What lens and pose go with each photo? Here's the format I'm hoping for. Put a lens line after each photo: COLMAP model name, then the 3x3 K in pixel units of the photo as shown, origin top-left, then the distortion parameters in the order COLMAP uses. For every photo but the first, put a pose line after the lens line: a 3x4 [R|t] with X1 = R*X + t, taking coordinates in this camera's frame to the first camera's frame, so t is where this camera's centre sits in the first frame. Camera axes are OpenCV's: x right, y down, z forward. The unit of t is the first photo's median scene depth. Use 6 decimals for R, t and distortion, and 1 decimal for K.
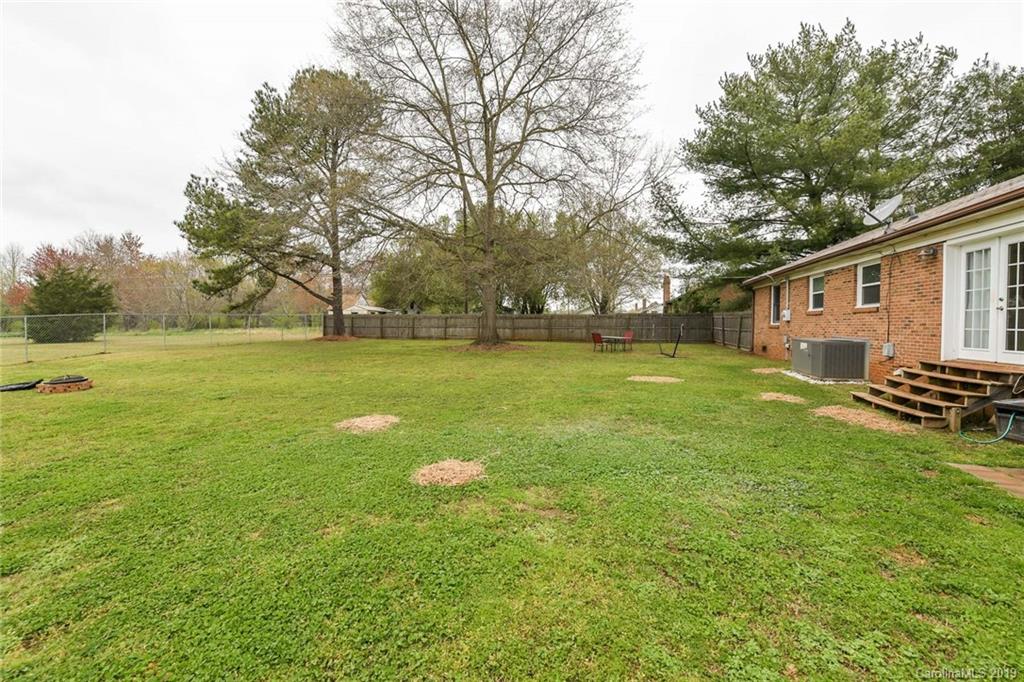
lens RADIAL K [[414.3, 0, 508.5], [0, 414.3, 335.3], [0, 0, 1]] dist [0.009151, -0.002033]
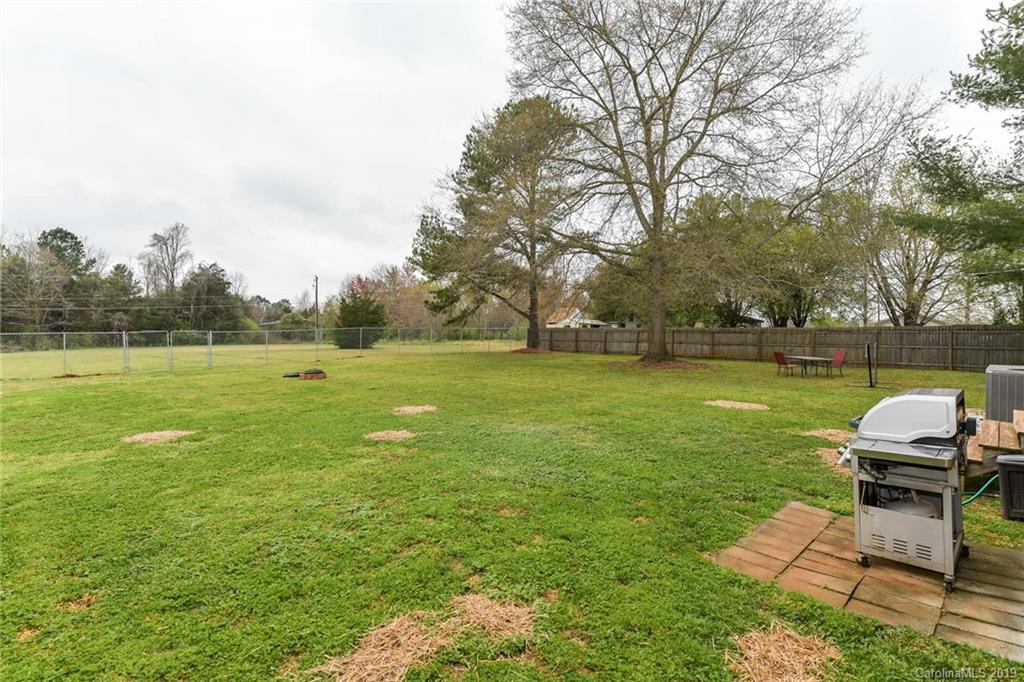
lens RADIAL K [[470.4, 0, 518.1], [0, 470.4, 342.1], [0, 0, 1]] dist [0.029586, 0.000173]
pose [[0.856329, 0.015662, -0.516193, 0.172384], [-0.025197, 0.999617, -0.011470, -0.000527], [0.515816, 0.022829, 0.856395, -0.032096]]
